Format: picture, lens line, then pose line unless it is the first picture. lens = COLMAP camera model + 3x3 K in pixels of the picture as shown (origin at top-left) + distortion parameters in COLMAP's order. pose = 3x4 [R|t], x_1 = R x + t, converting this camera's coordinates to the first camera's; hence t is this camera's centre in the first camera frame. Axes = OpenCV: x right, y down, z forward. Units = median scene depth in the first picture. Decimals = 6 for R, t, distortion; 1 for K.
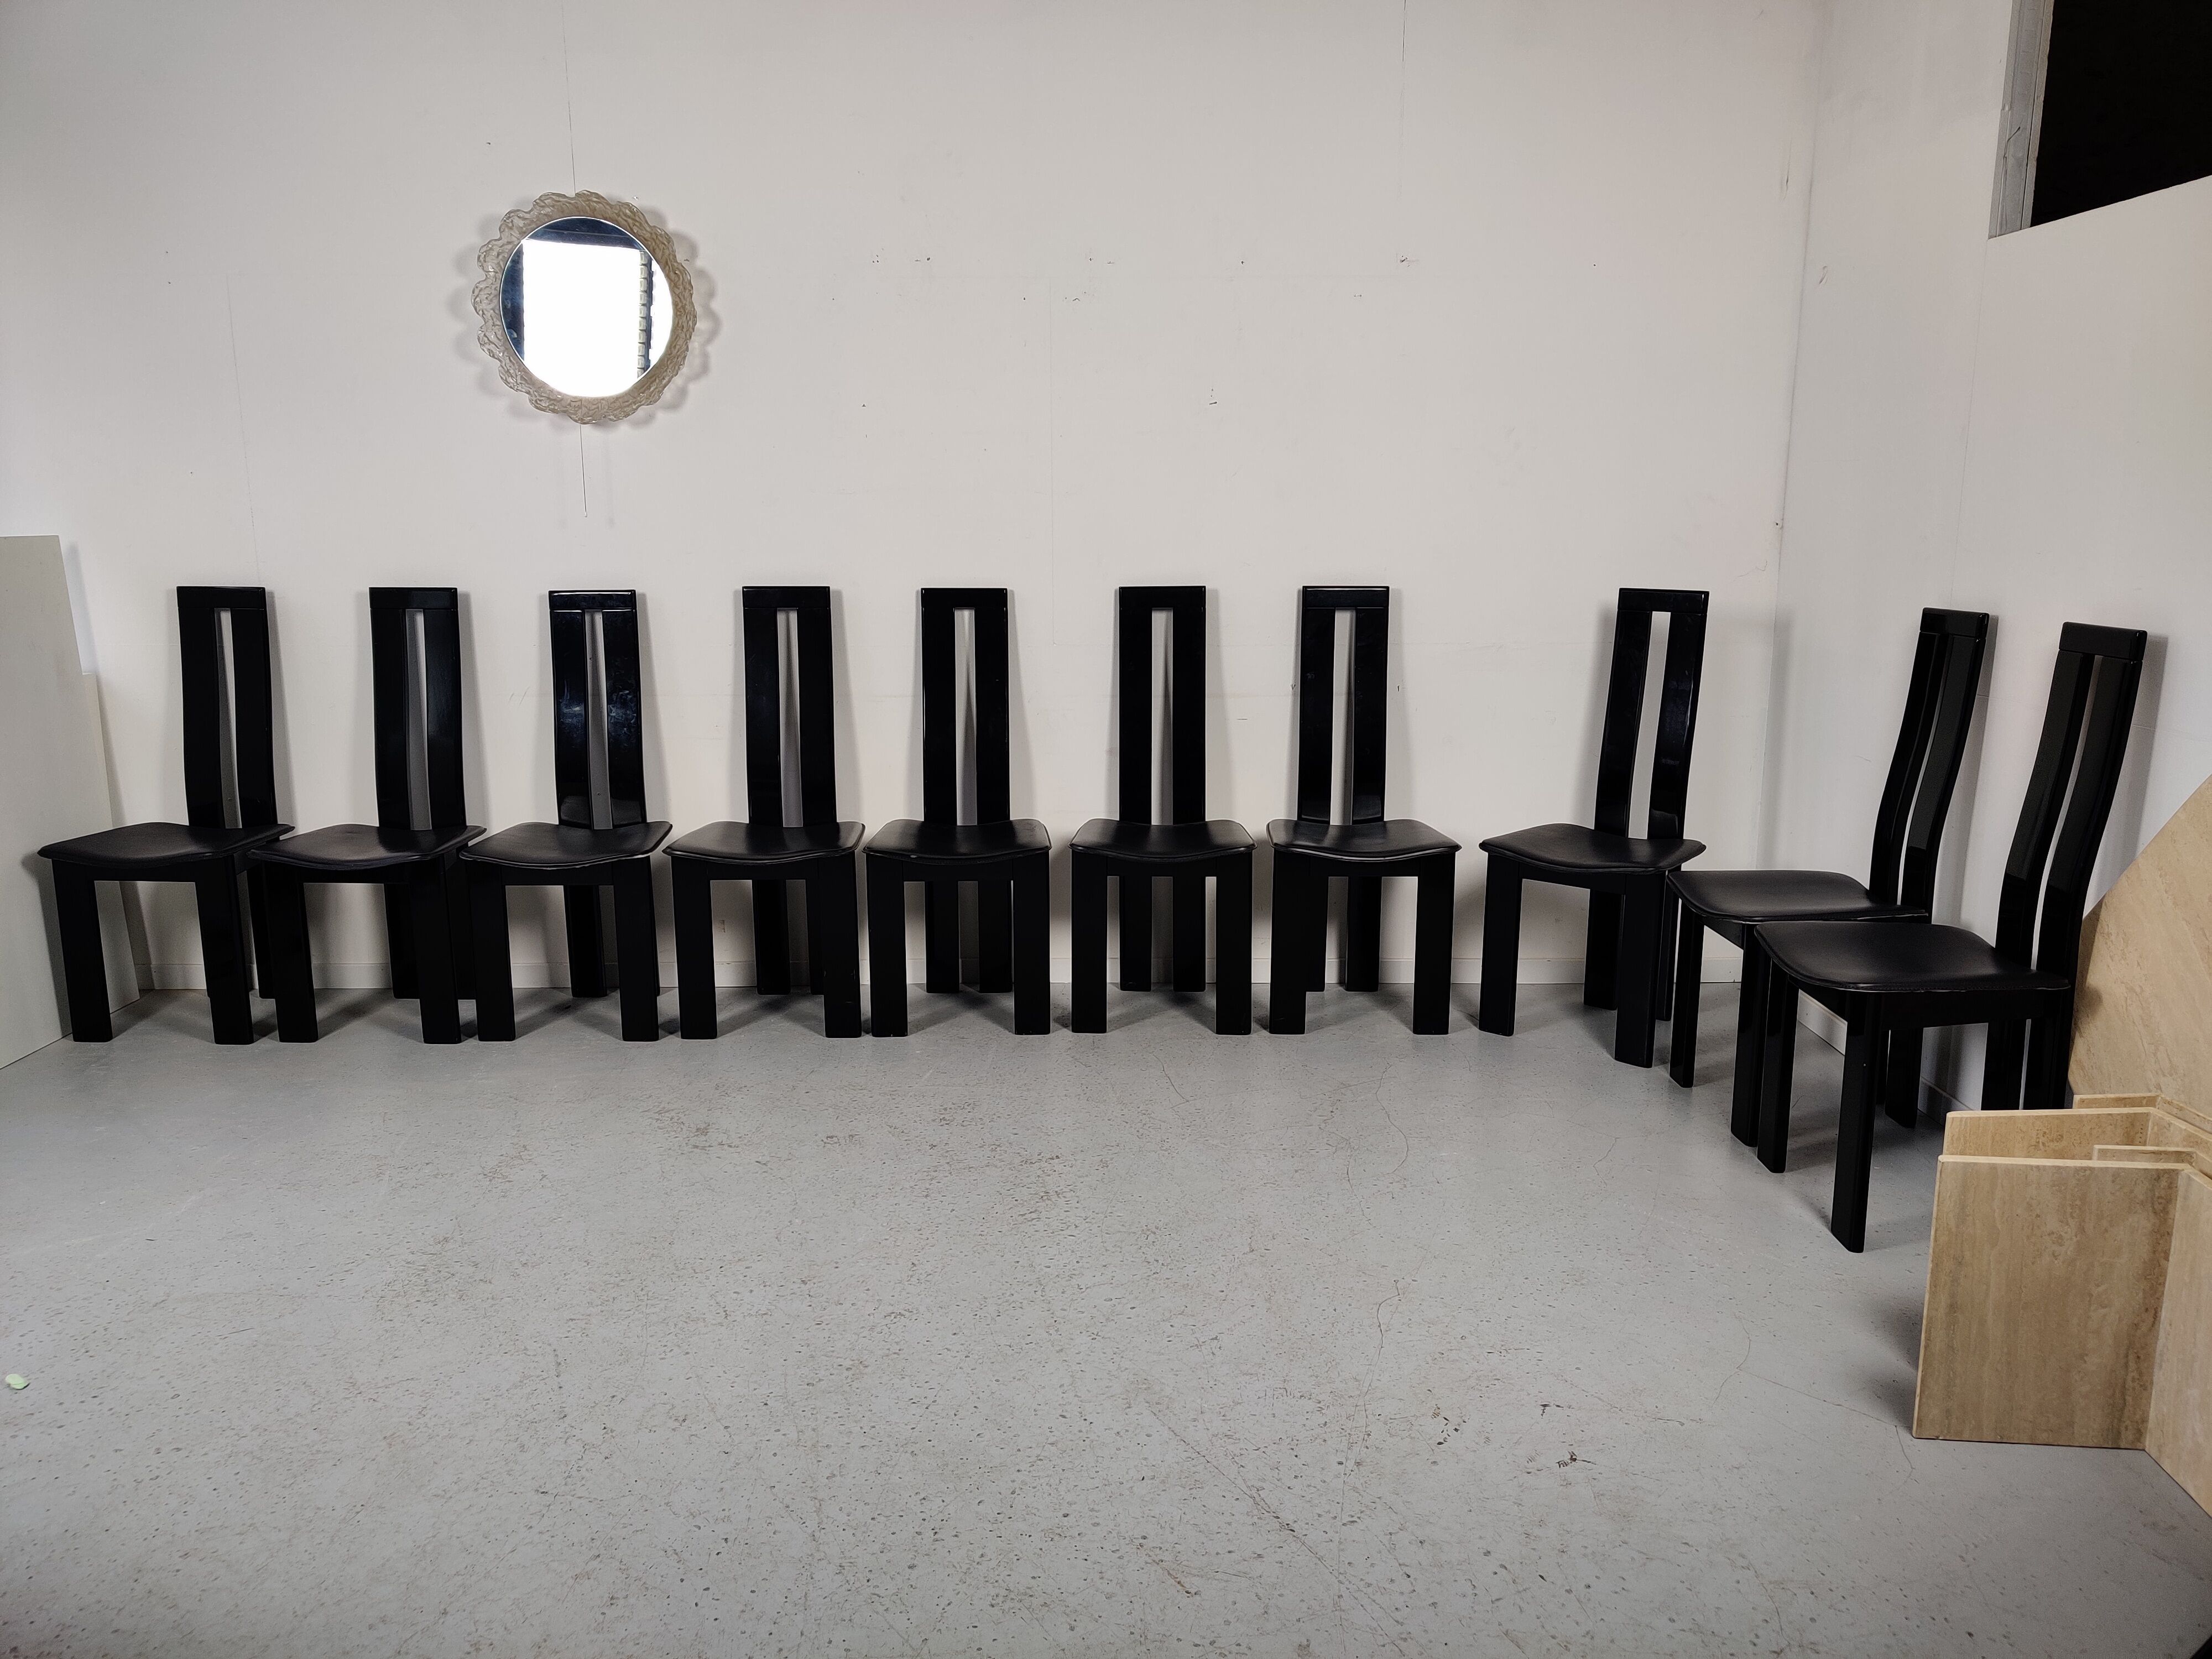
lens RADIAL K [[1693.8, 0, 1092.5], [0, 1693.8, 795.2], [0, 0, 1]] dist [0.005475, -0.001747]
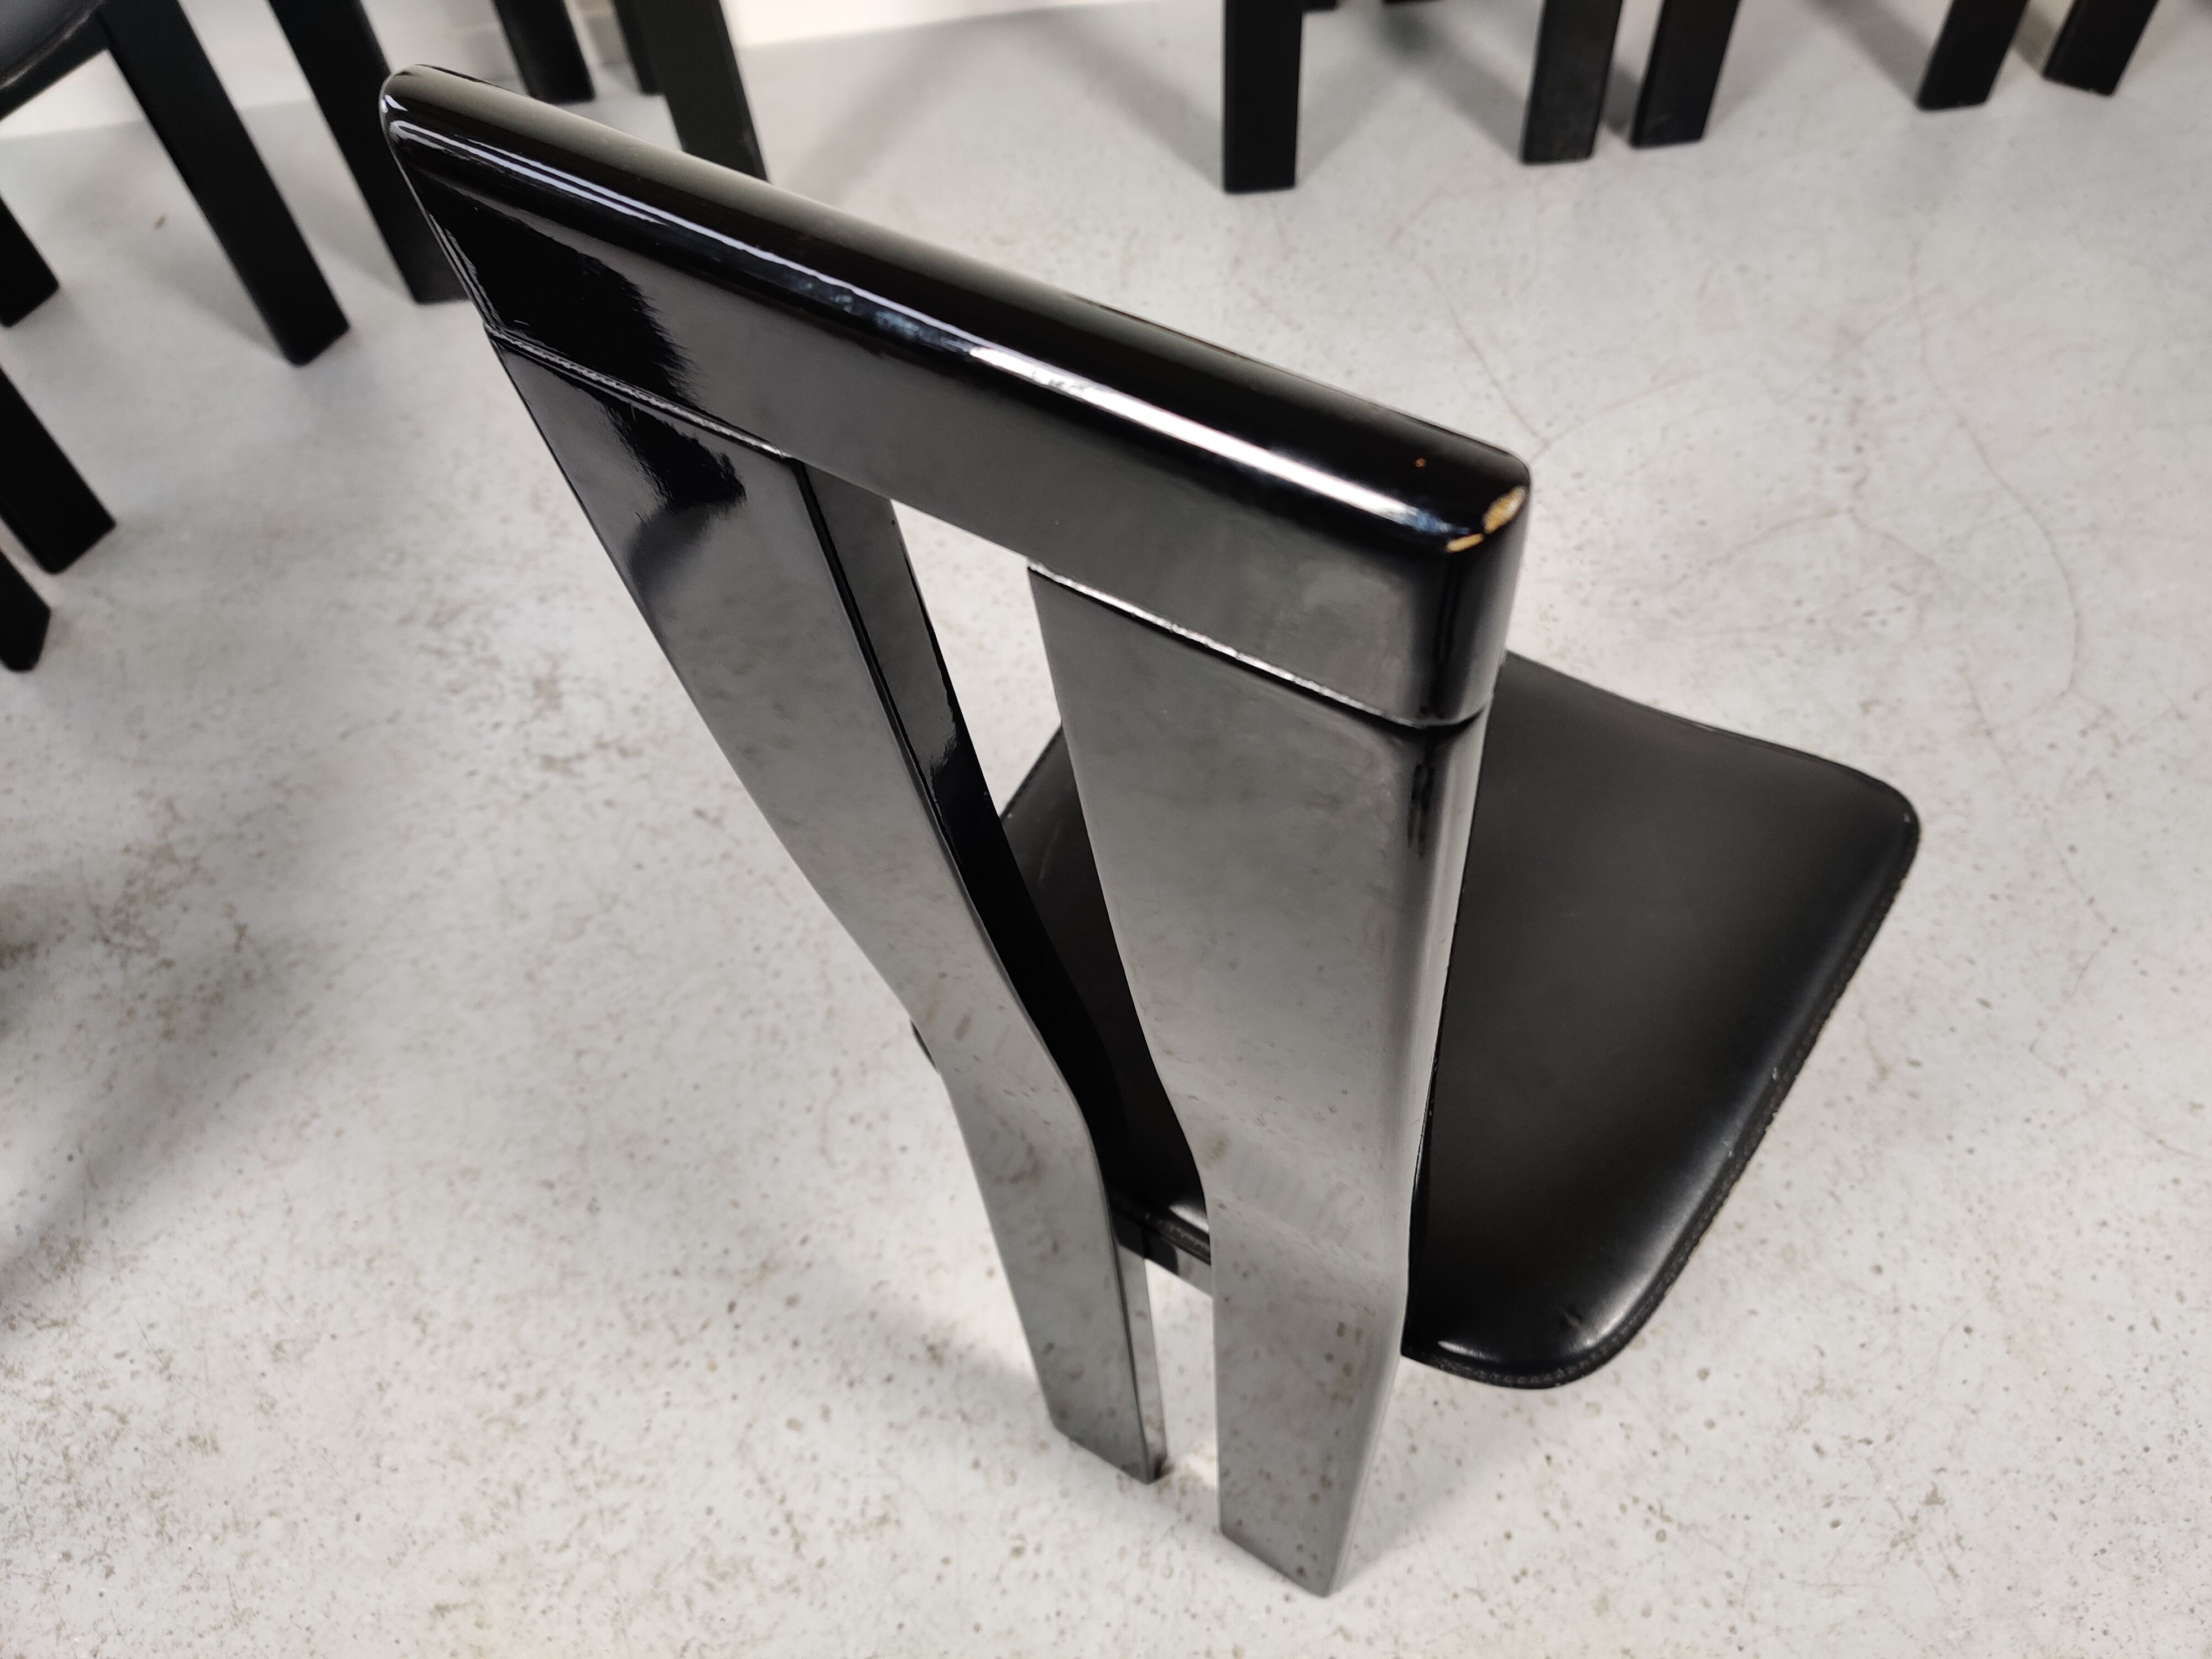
lens RADIAL K [[1718.5, 0, 1078.8], [0, 1718.5, 829.6], [0, 0, 1]] dist [0.043373, -0.053041]
pose [[0.991995, -0.123218, 0.027622, -0.088327], [0.067231, 0.700521, 0.710458, -0.085107], [-0.106891, -0.702913, 0.703198, 0.532653]]
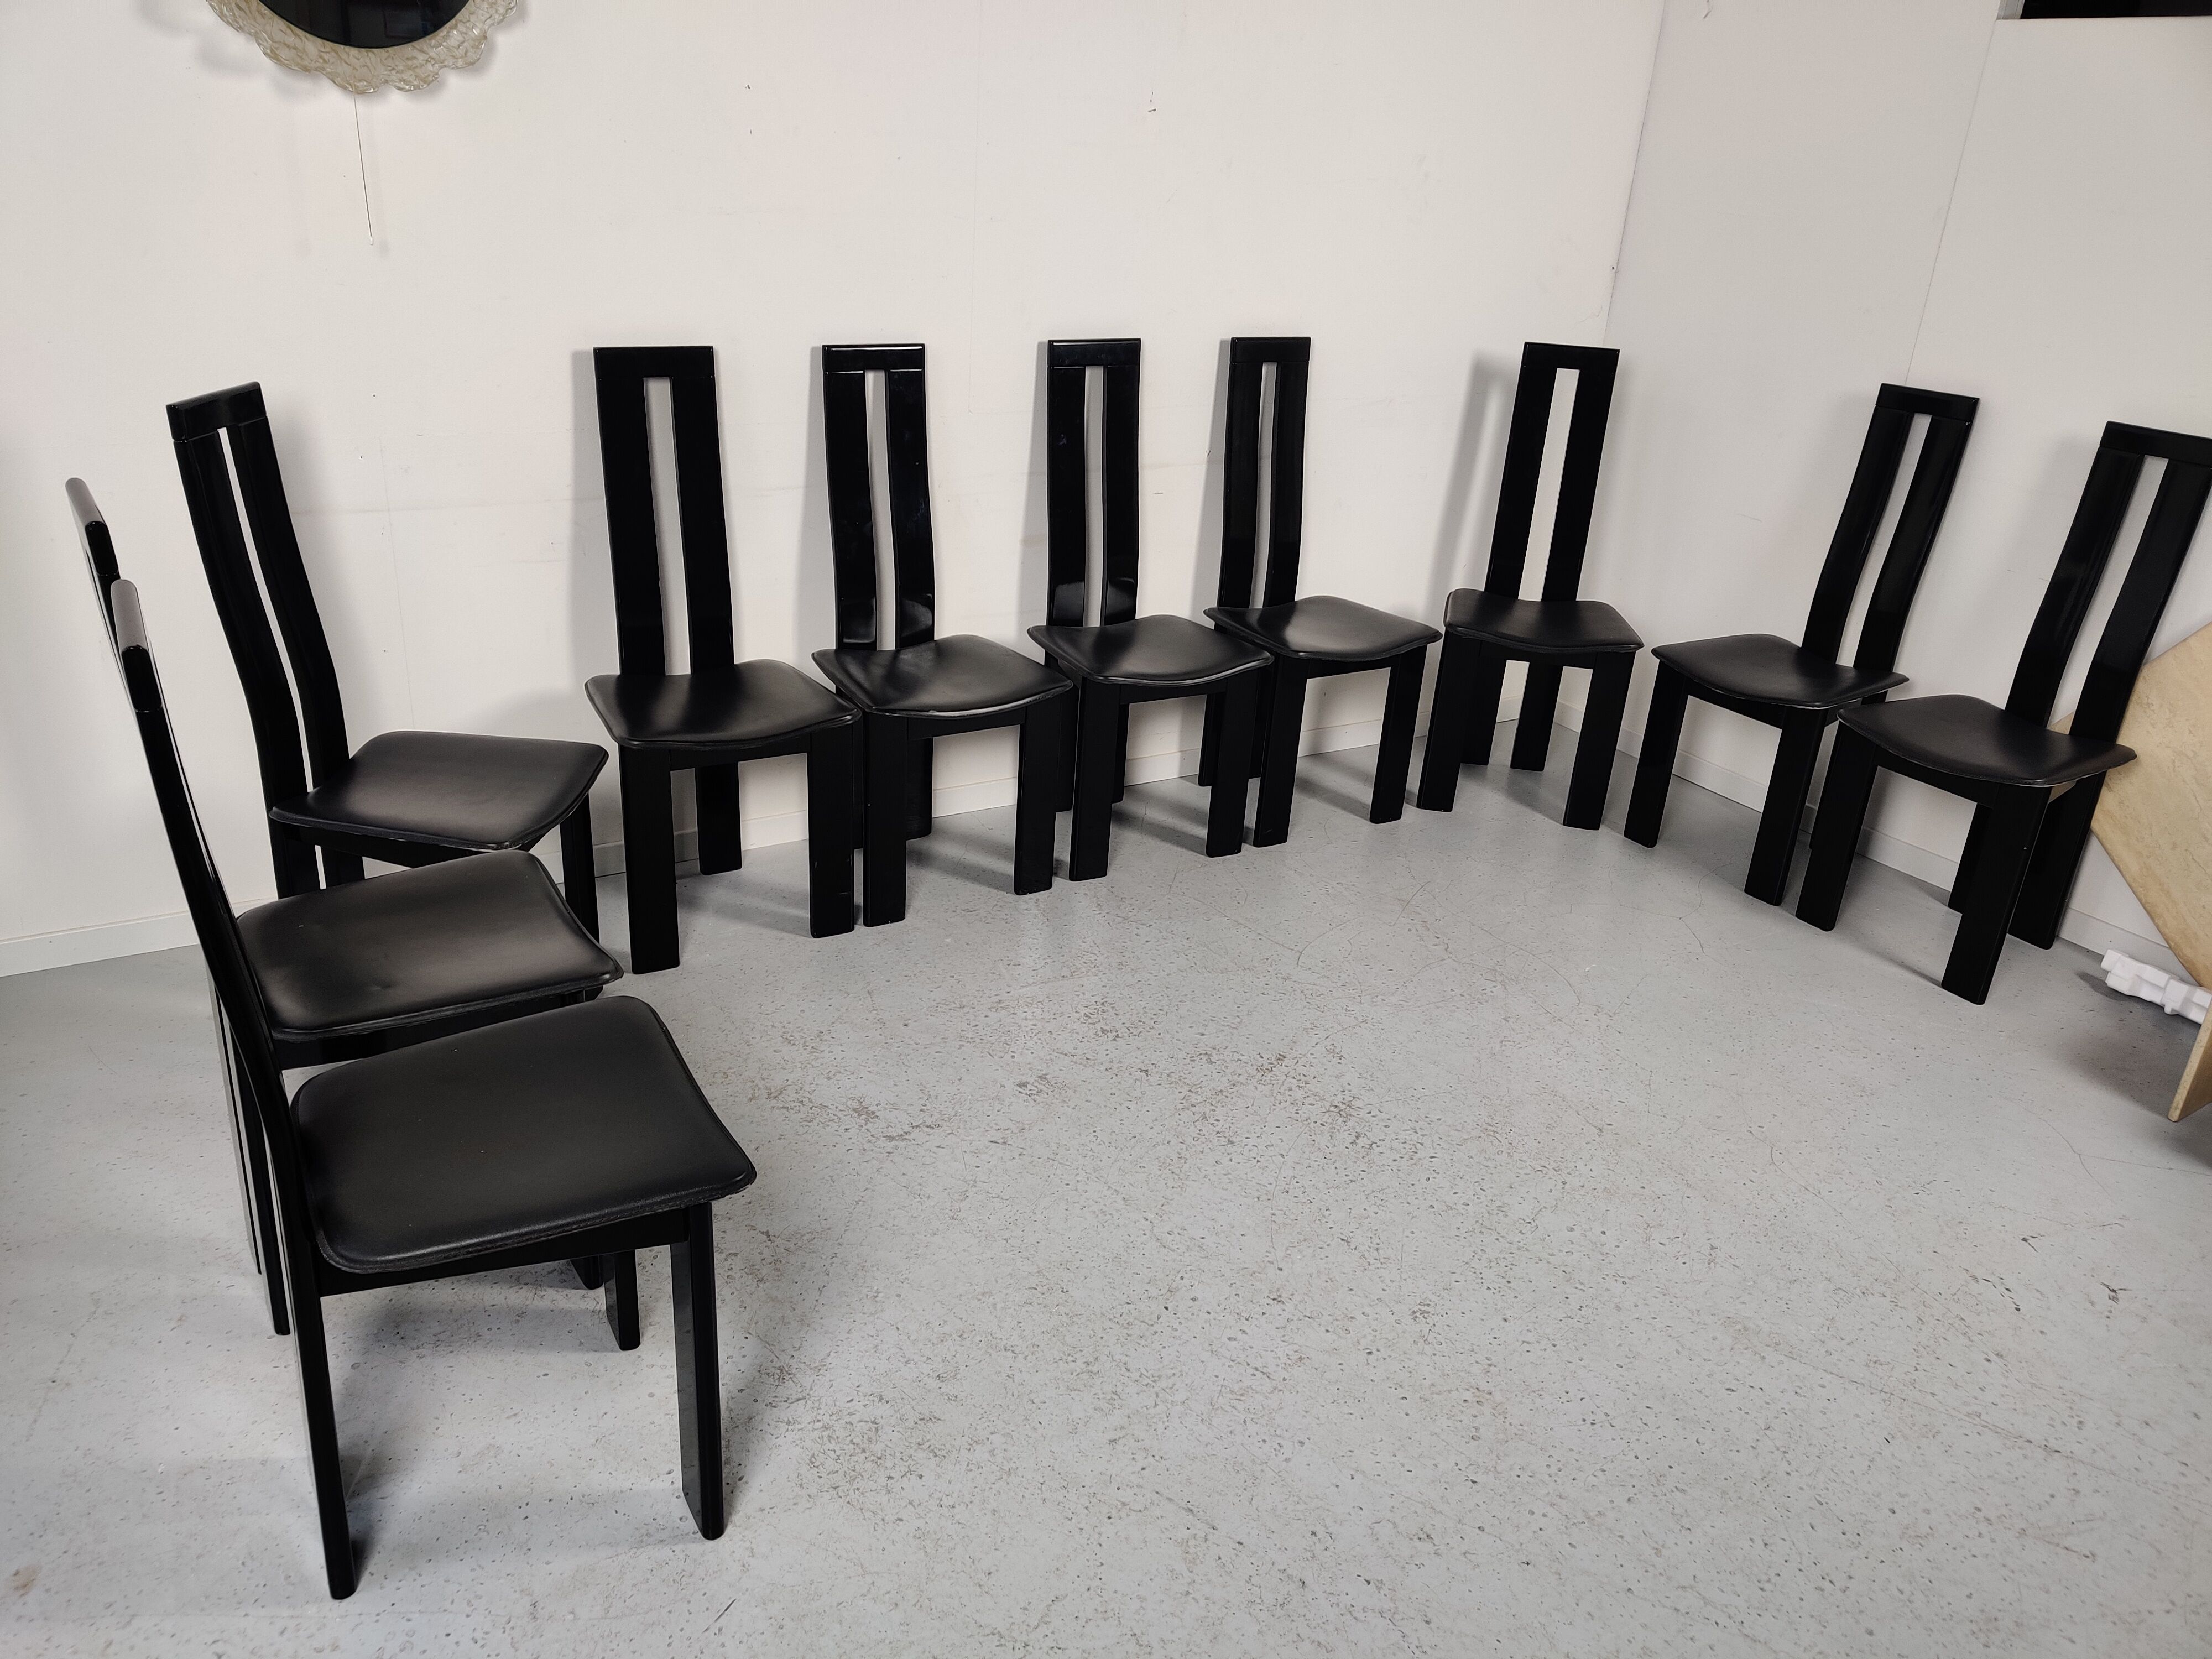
lens RADIAL K [[1694.9, 0, 1073.5], [0, 1694.9, 833.6], [0, 0, 1]] dist [0.000058, -0.001305]
pose [[0.863233, -0.150705, 0.481785, -0.428903], [0.030764, 0.968328, 0.247778, -0.100205], [-0.503868, -0.199068, 0.840529, 0.270195]]
